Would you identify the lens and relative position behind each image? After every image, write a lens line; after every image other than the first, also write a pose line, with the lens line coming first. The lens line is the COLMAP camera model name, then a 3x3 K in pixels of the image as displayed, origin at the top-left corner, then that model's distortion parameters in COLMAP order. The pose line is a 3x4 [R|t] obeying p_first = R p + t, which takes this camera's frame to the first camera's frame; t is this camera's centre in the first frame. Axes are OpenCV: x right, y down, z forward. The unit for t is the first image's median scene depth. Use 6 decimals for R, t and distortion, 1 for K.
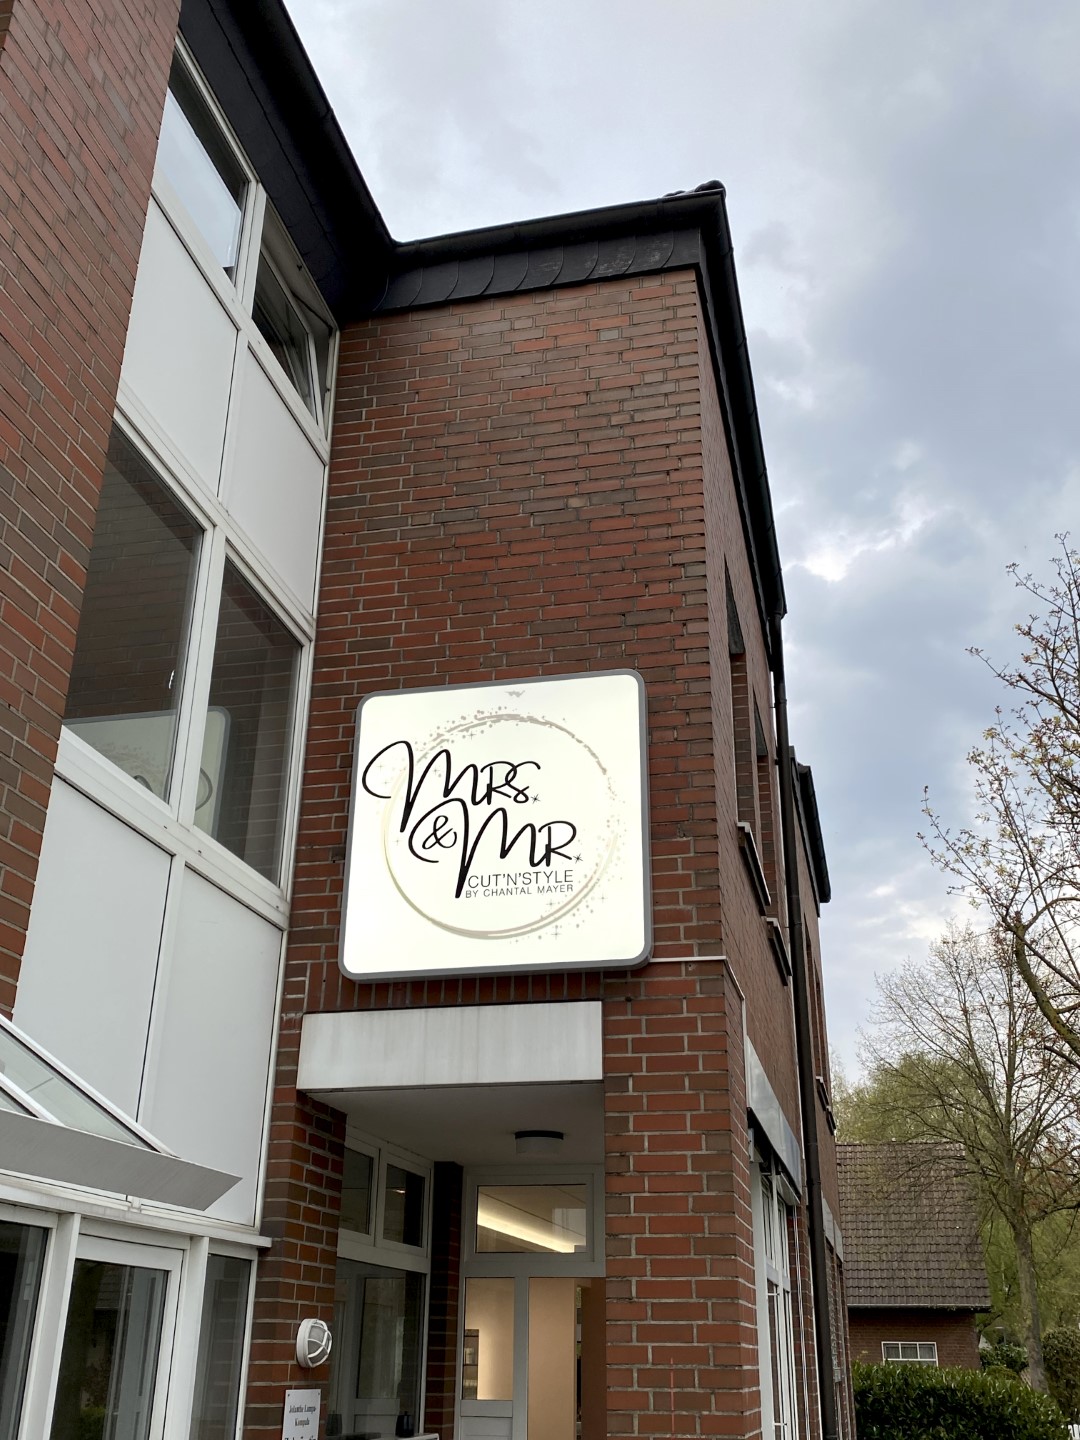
lens RADIAL K [[1417.7, 0, 545.1], [0, 1417.7, 716.4], [0, 0, 1]] dist [0.105739, 0.000000]
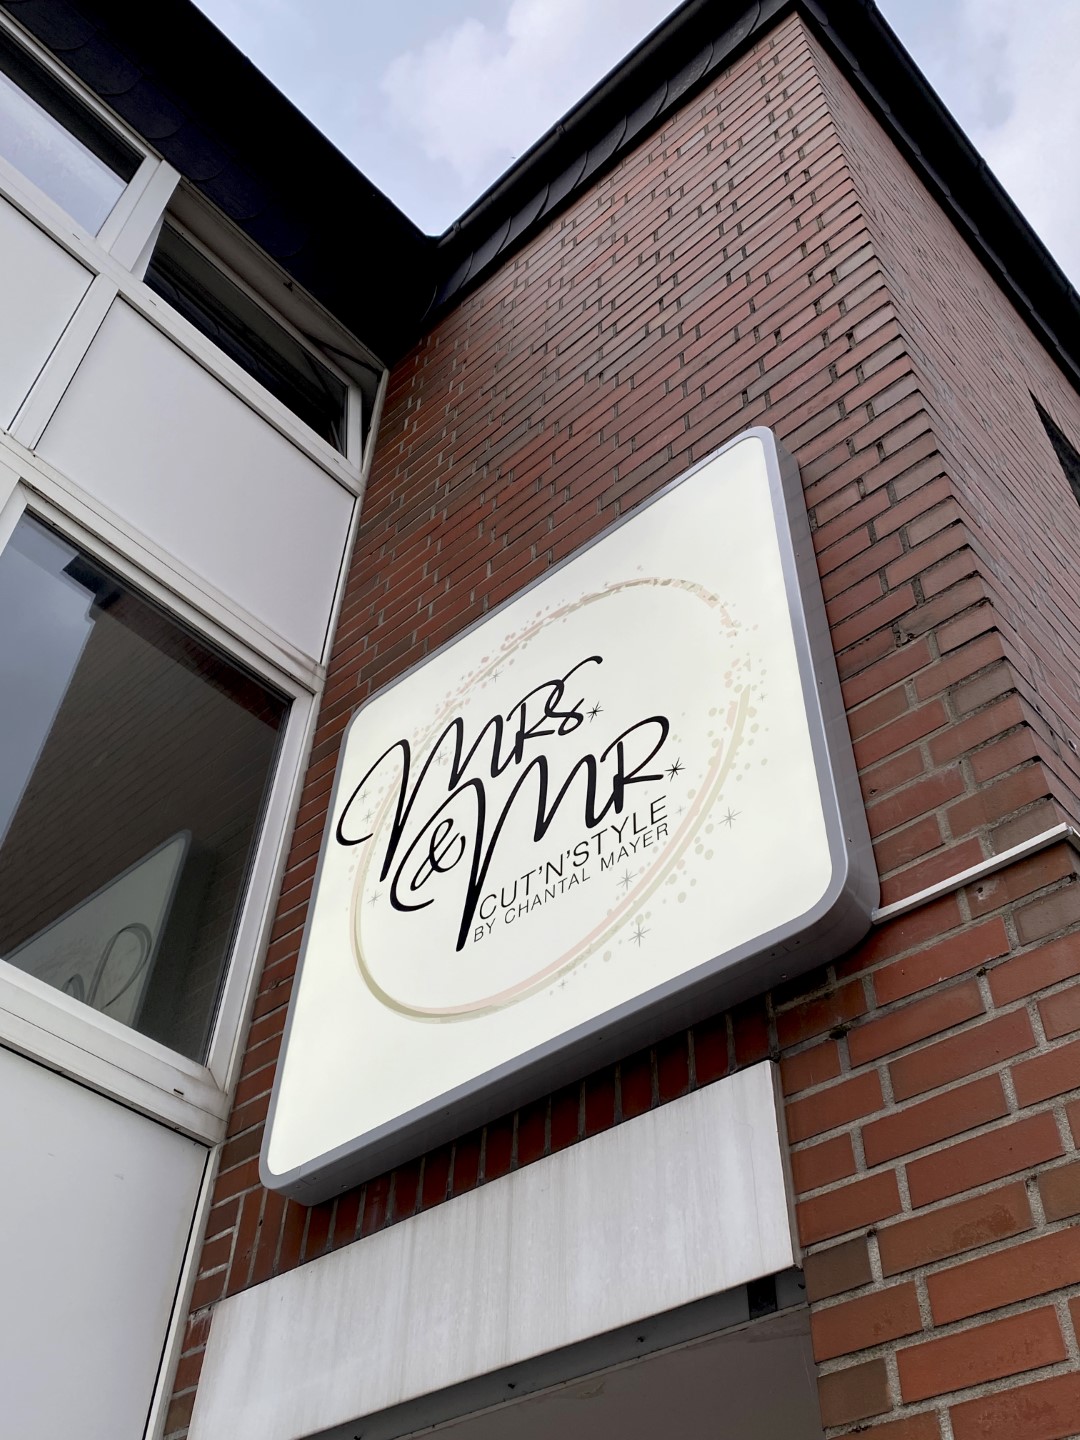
lens RADIAL K [[1394.5, 0, 543.9], [0, 1394.5, 714.4], [0, 0, 1]] dist [0.030359, 0.000000]
pose [[0.867720, -0.351910, -0.351029, 0.137028], [0.183122, 0.882878, -0.432427, 0.251383], [0.462091, 0.310945, 0.830533, 0.617468]]
